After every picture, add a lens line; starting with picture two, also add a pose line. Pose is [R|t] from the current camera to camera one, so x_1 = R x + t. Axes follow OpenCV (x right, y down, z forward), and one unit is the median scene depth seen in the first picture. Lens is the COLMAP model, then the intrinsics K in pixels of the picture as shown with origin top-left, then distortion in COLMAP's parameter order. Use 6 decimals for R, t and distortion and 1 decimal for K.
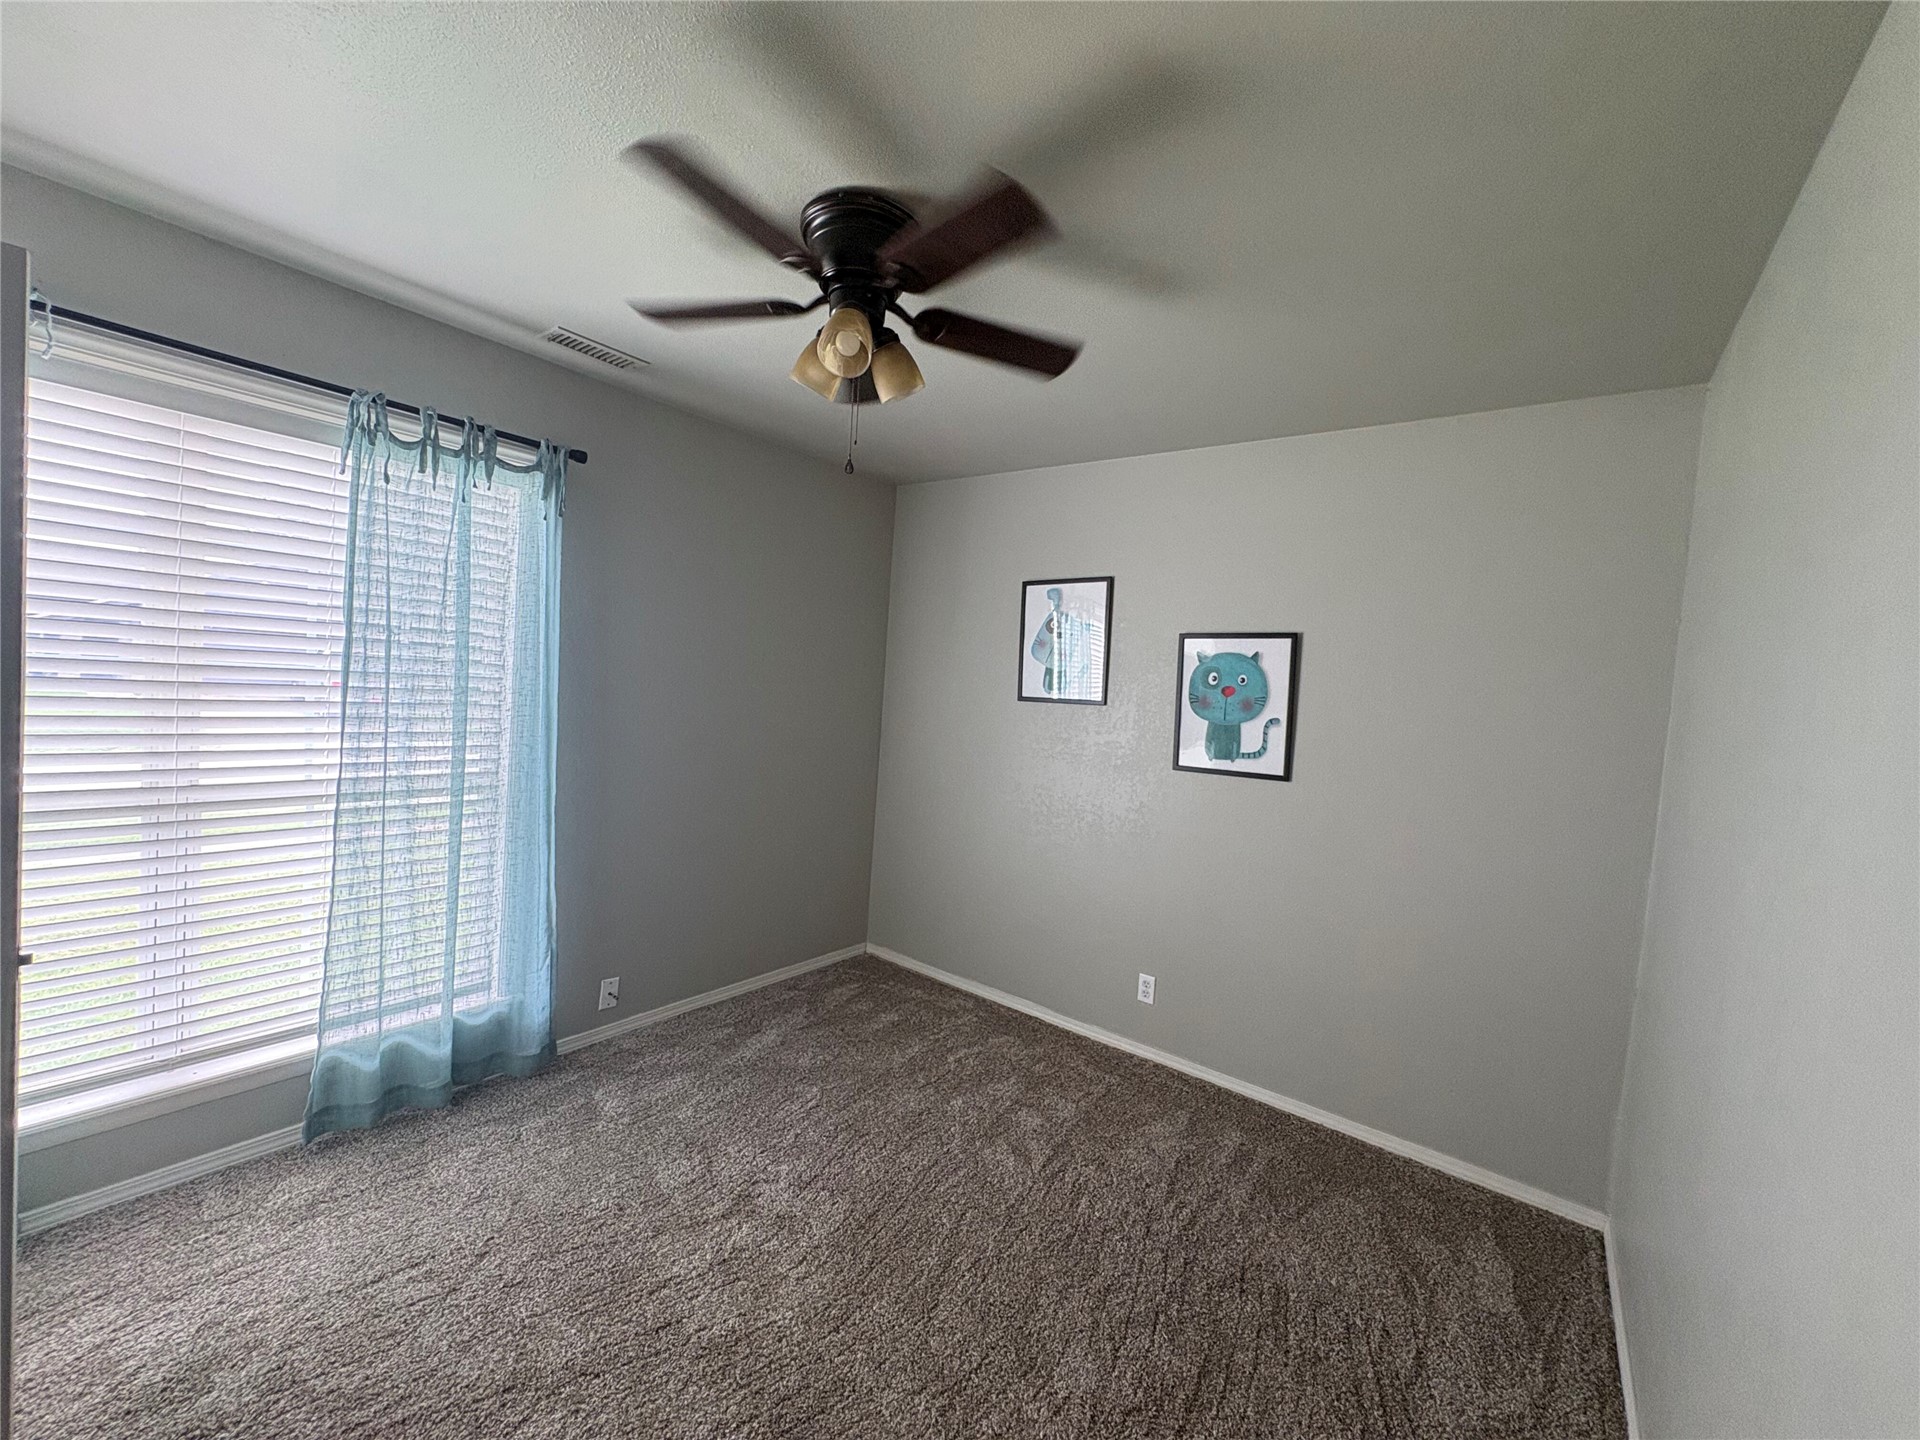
lens RADIAL K [[764.6, 0, 959.1], [0, 764.6, 721.9], [0, 0, 1]] dist [0.000428, -0.000549]
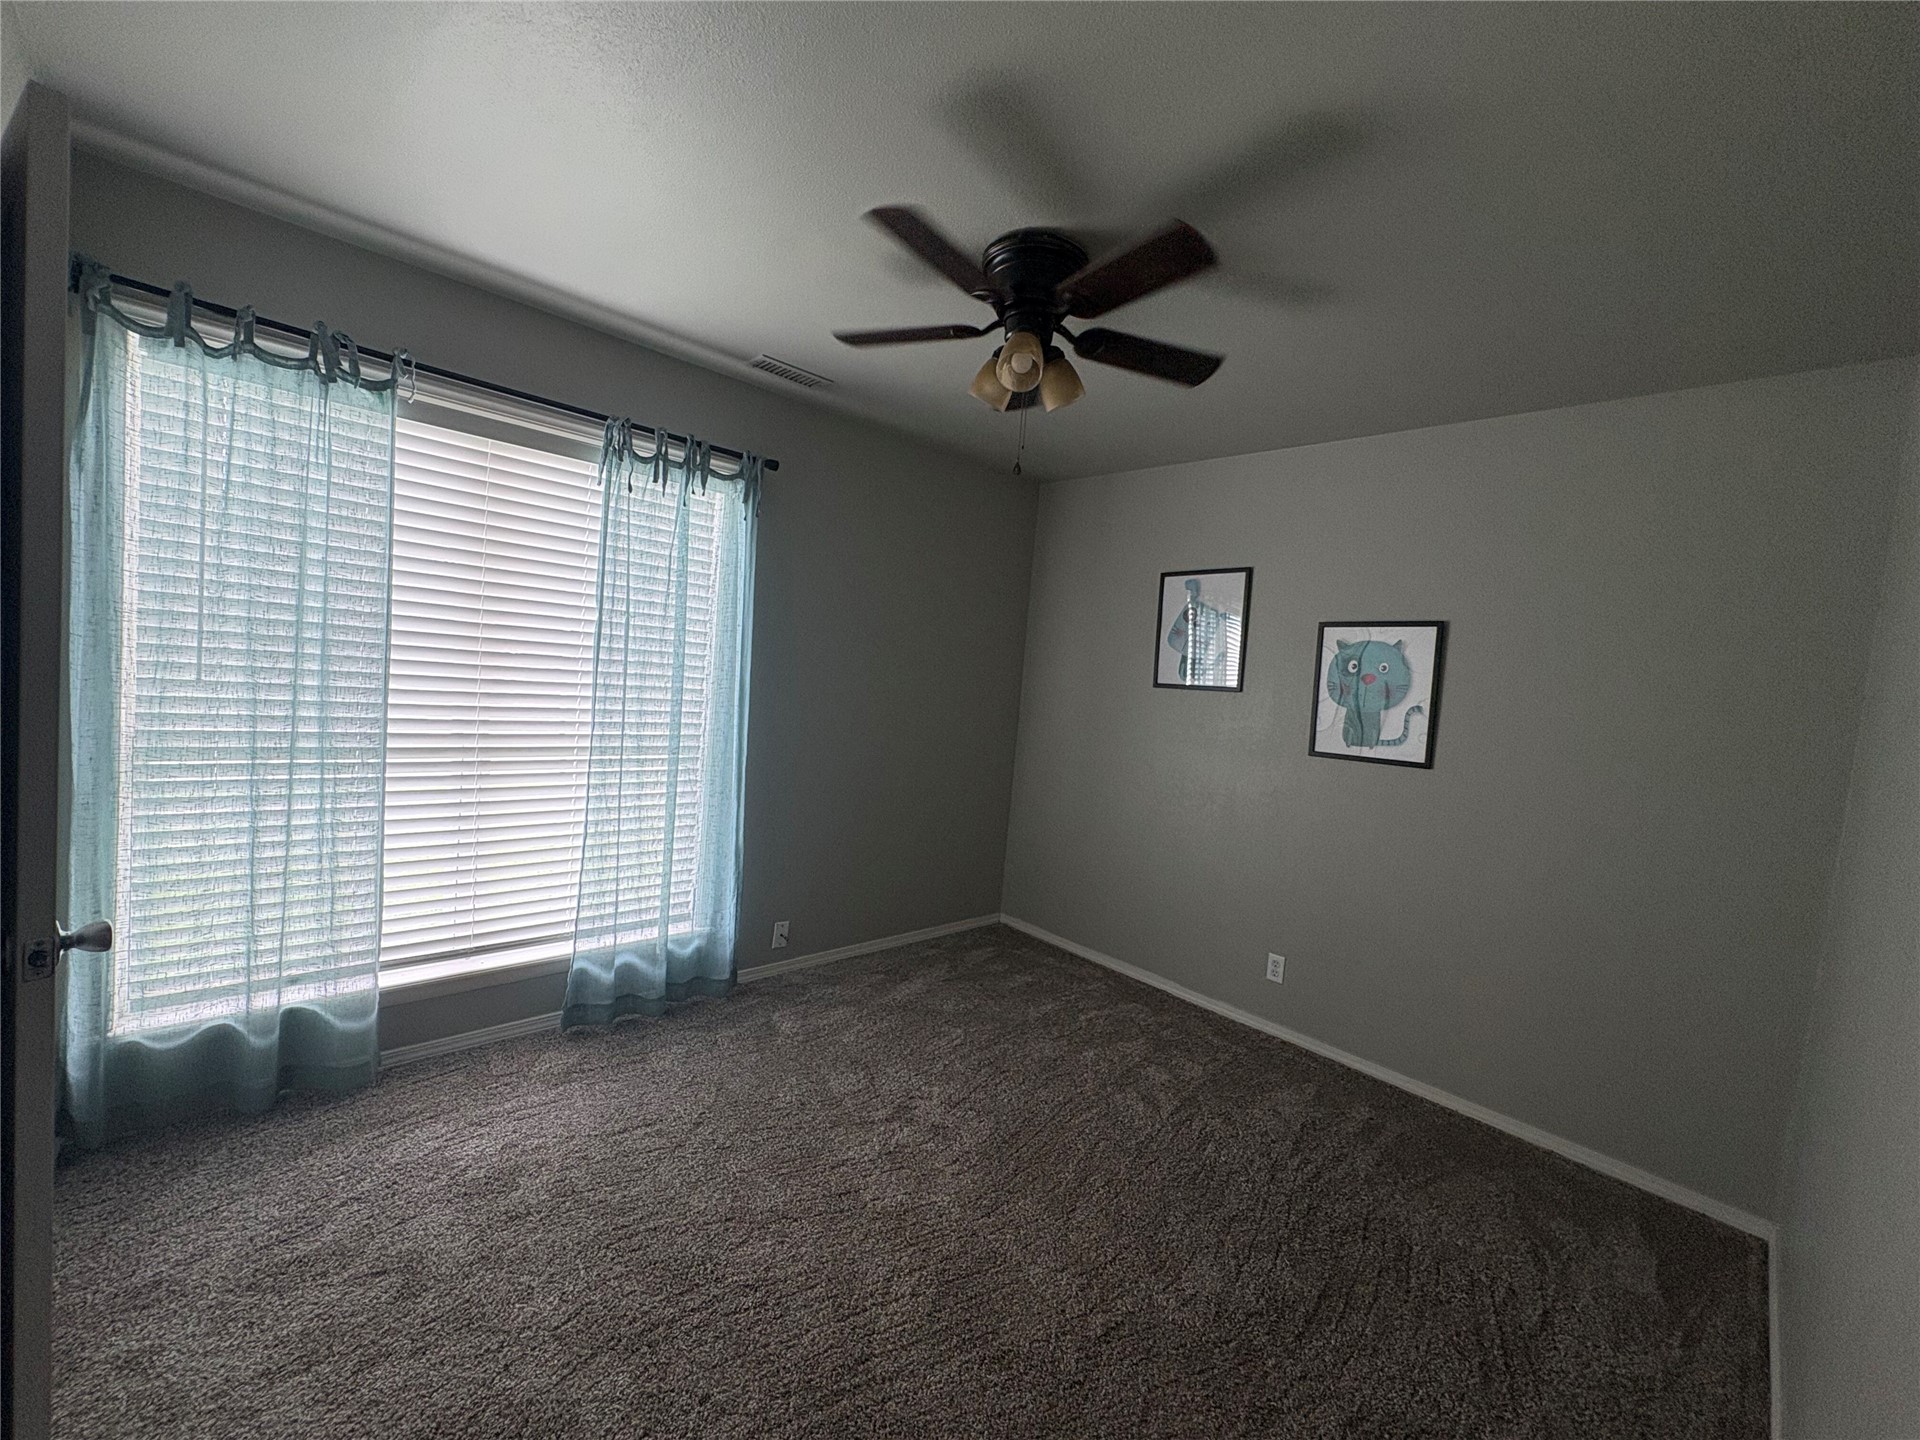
lens RADIAL K [[764.6, 0, 959.1], [0, 764.6, 721.9], [0, 0, 1]] dist [0.000428, -0.000549]
pose [[0.987244, 0.024850, -0.157263, -0.029014], [-0.024445, 0.999691, 0.004510, 0.031915], [0.157326, -0.000608, 0.987546, -0.108449]]
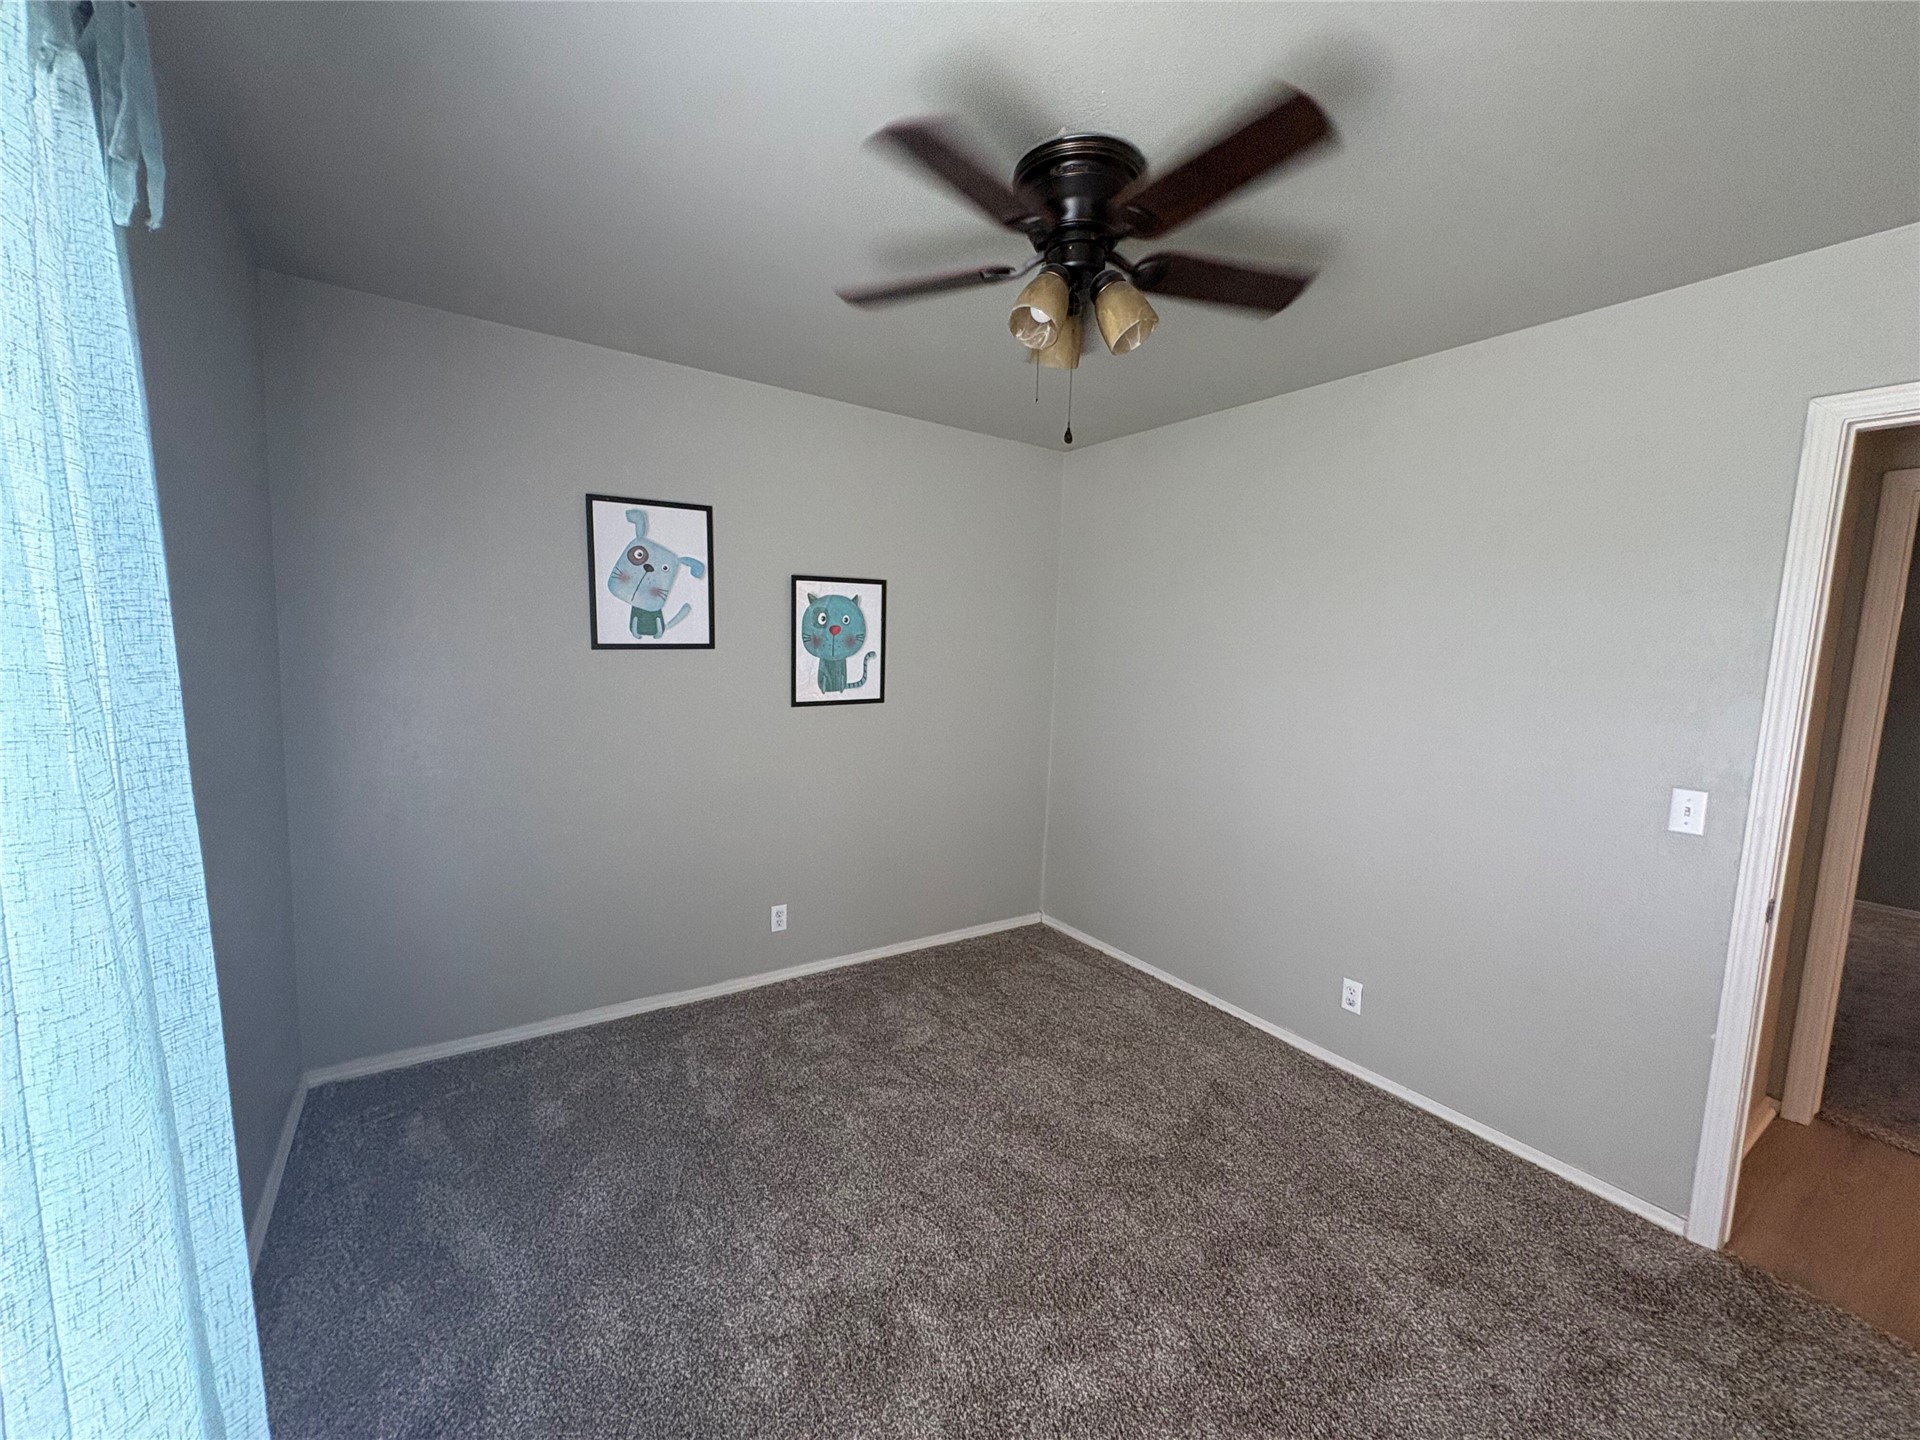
lens RADIAL K [[764.4, 0, 960.0], [0, 764.4, 720.0], [0, 0, 1]] dist [-0.003395, 0.000268]
pose [[0.310835, -0.160835, 0.936757, -0.819263], [0.033712, 0.986824, 0.158244, -0.100652], [-0.949866, -0.017608, 0.312161, 0.592309]]
